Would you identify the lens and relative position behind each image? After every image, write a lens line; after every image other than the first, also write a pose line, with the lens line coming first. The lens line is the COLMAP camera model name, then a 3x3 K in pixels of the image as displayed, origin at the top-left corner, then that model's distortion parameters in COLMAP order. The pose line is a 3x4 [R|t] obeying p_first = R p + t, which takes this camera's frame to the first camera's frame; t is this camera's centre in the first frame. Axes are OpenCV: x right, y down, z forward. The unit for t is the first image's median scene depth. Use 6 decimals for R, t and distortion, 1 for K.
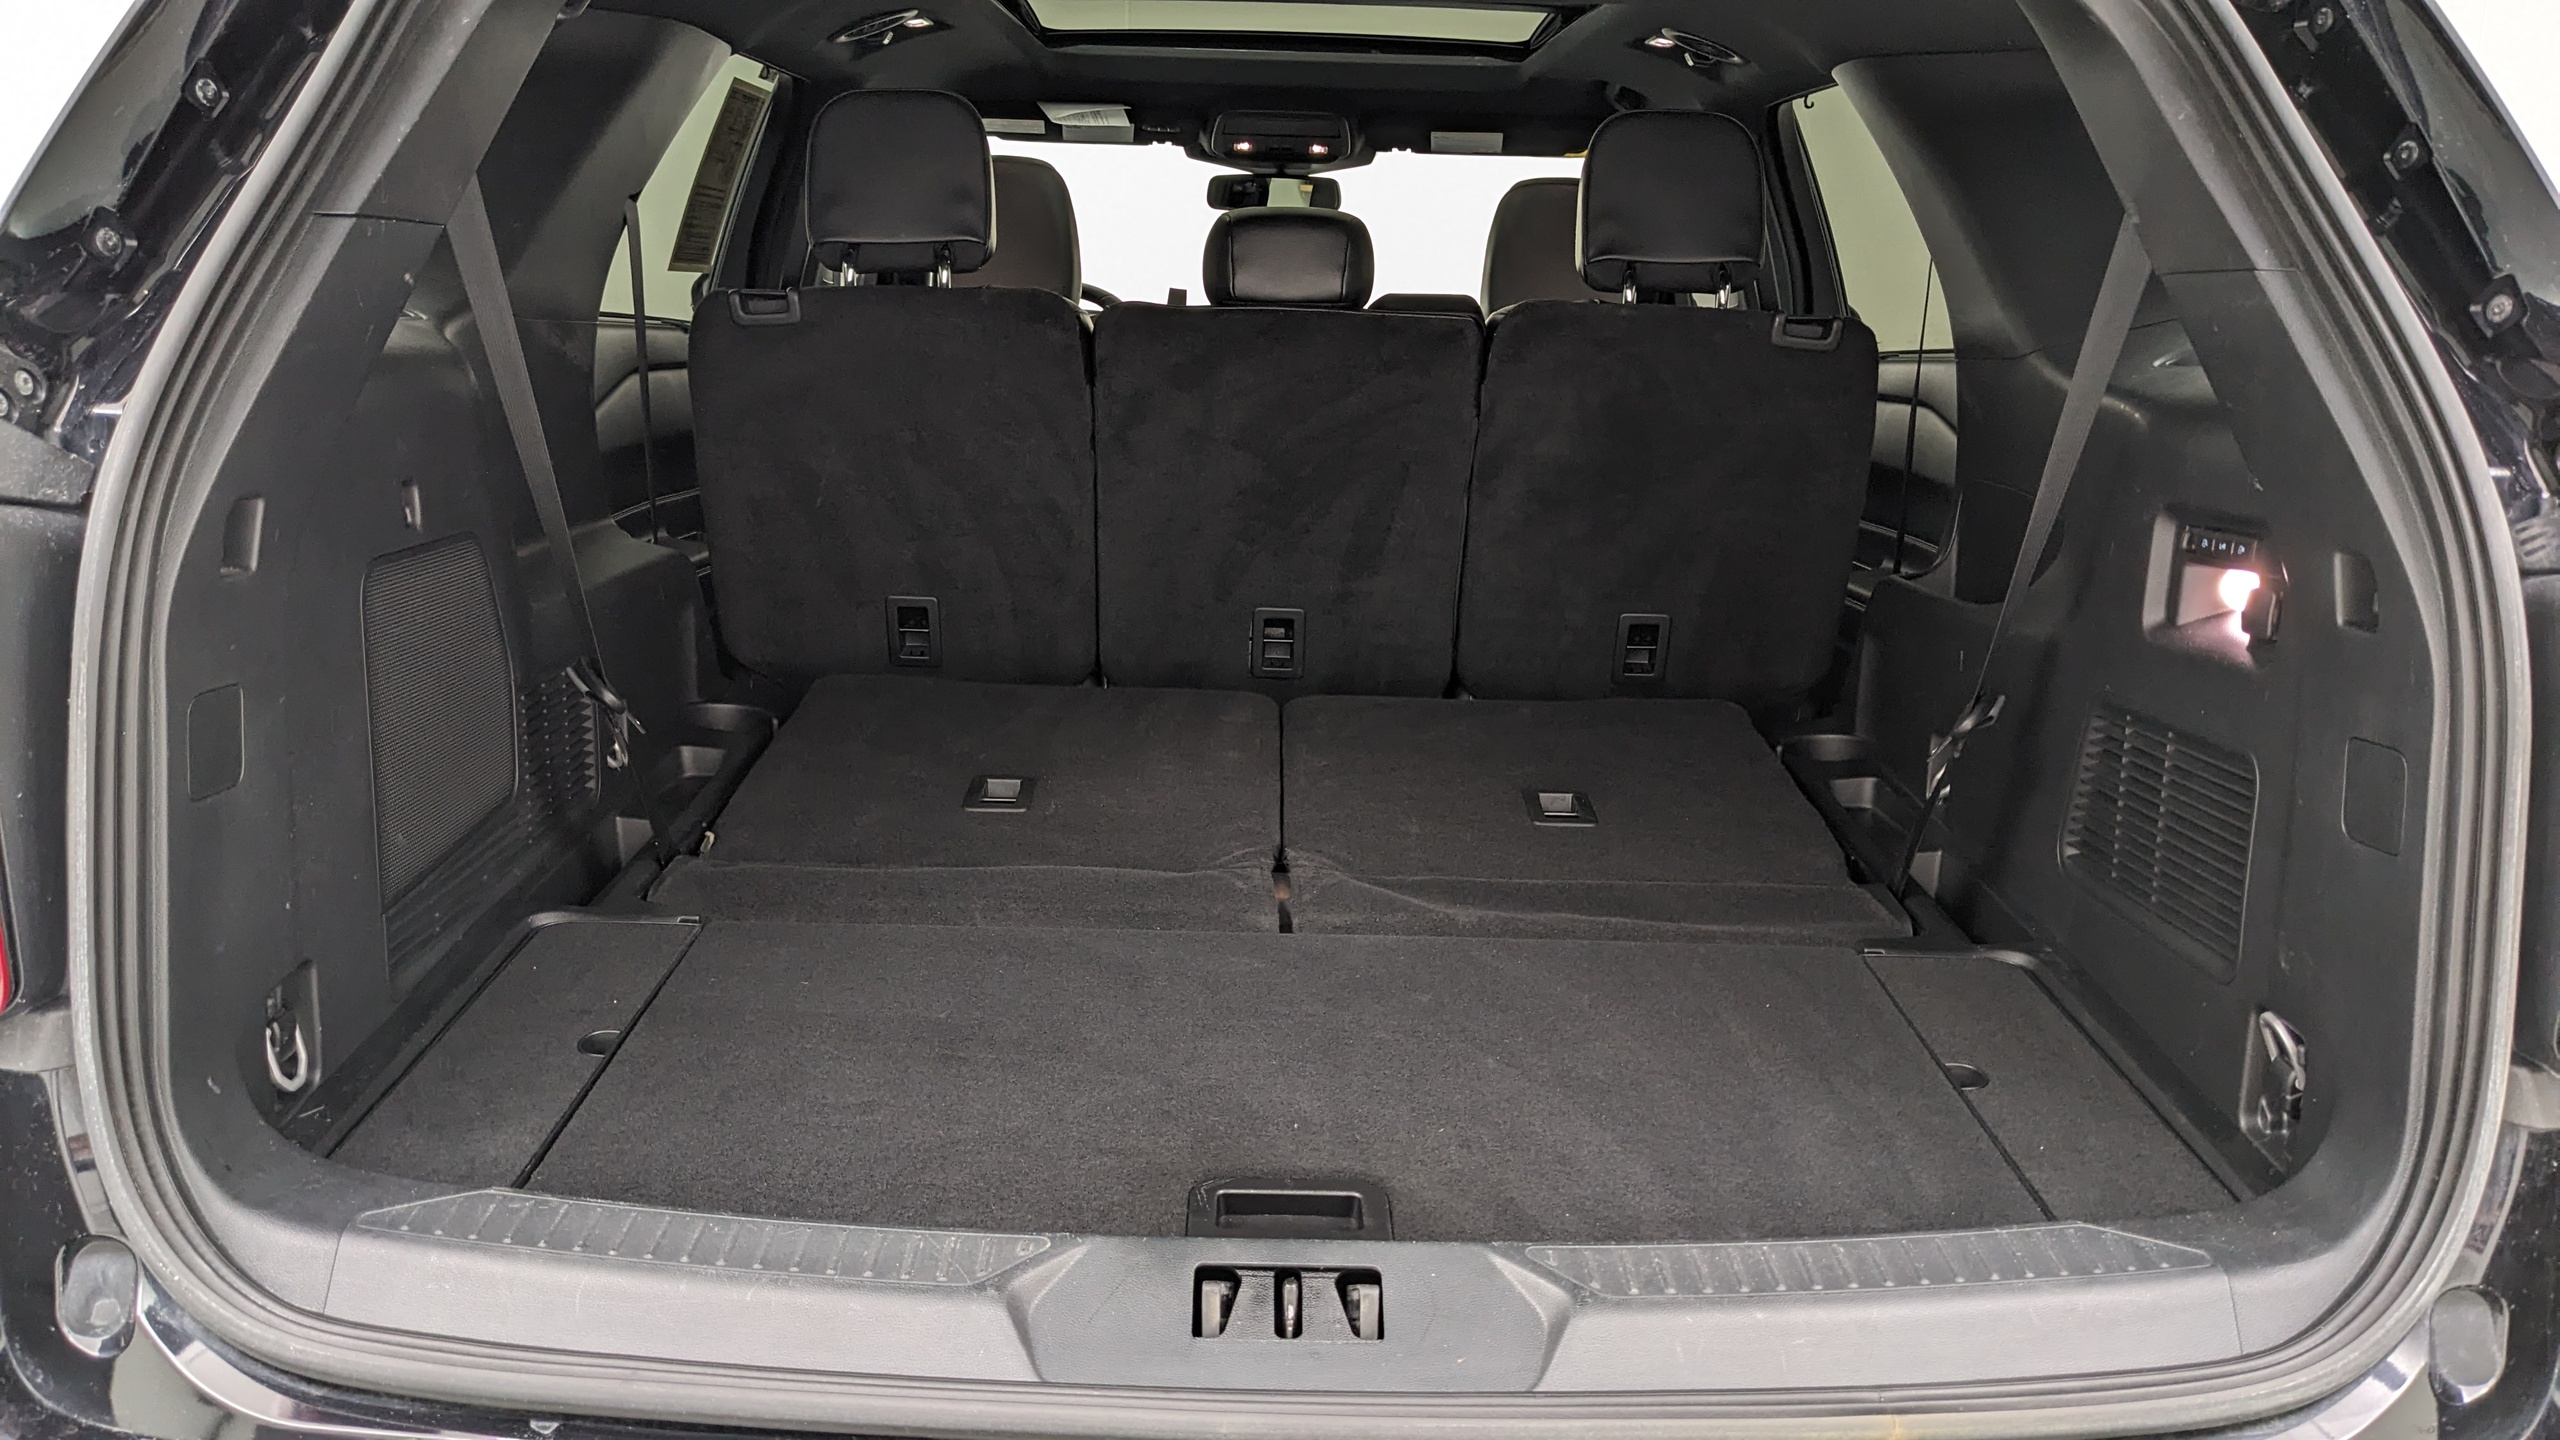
lens RADIAL K [[2074.3, 0, 1293.3], [0, 2074.3, 726.8], [0, 0, 1]] dist [0.066323, -0.120206]
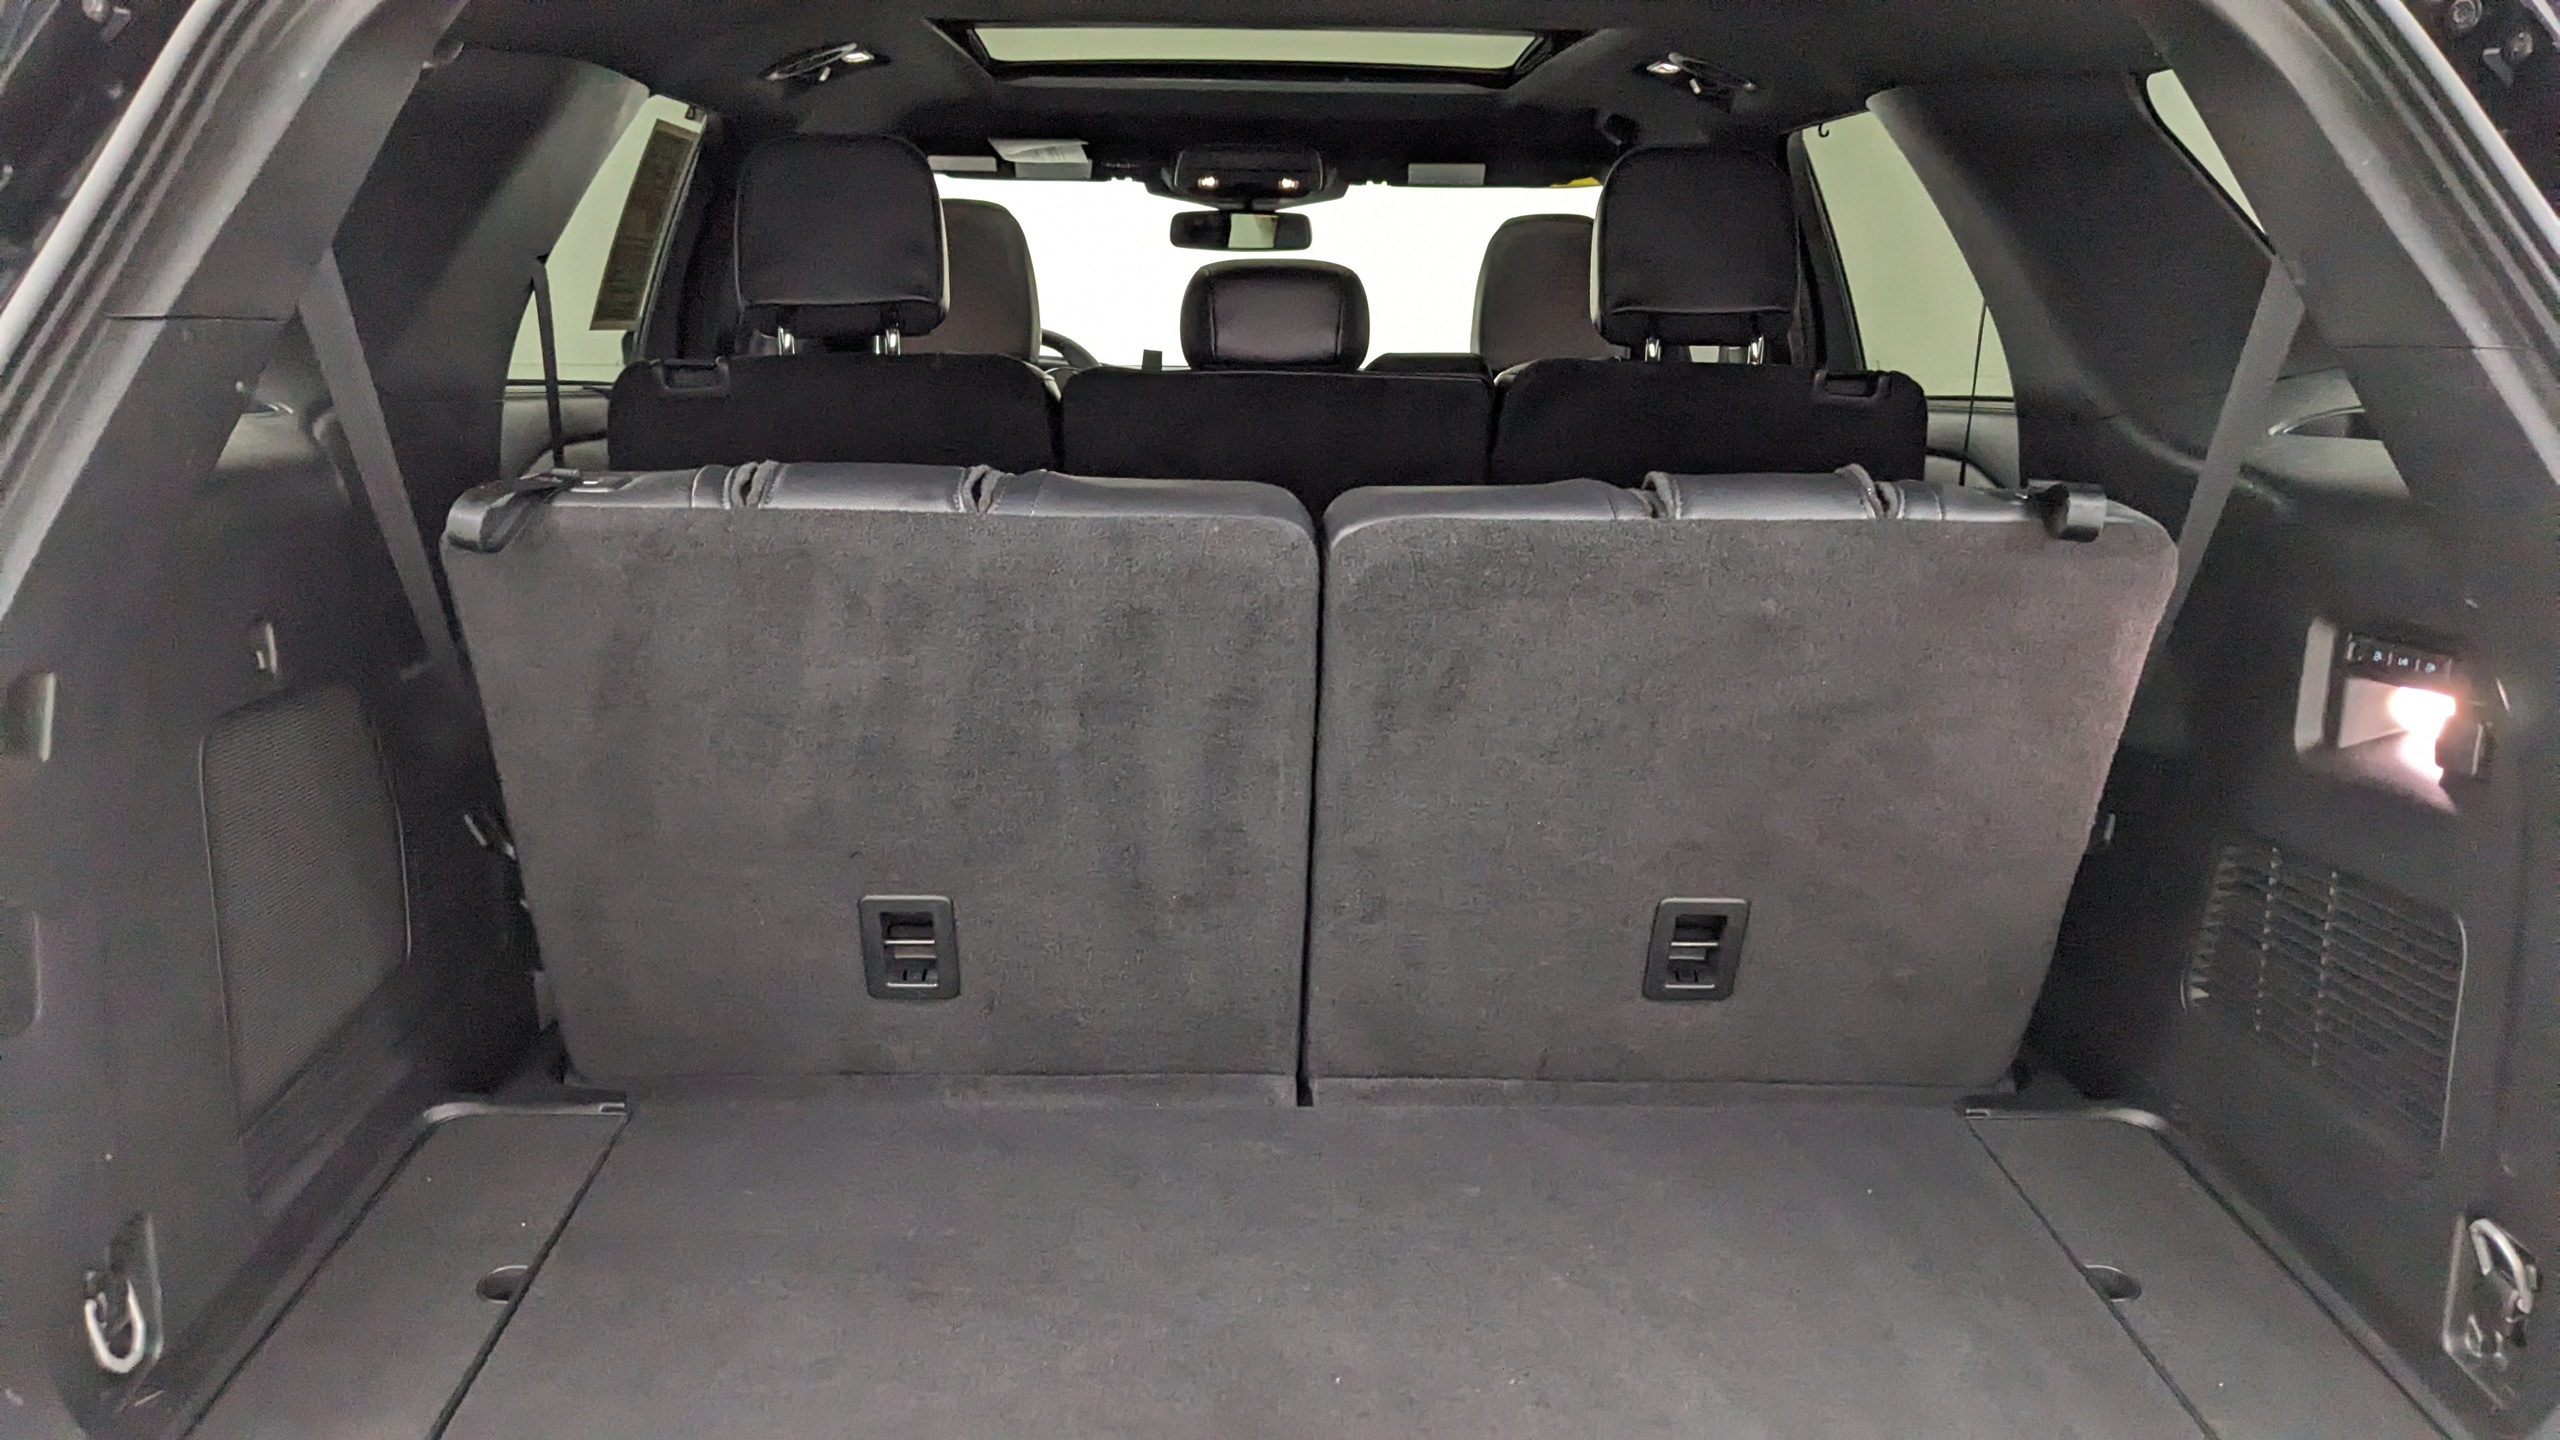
lens RADIAL K [[1980.1, 0, 1285.3], [0, 1980.1, 719.1], [0, 0, 1]] dist [0.050366, -0.078195]
pose [[0.999445, -0.021007, 0.025859, -0.037680], [0.020890, 0.999770, 0.004751, -0.084726], [-0.025953, -0.004209, 0.999654, 0.217881]]
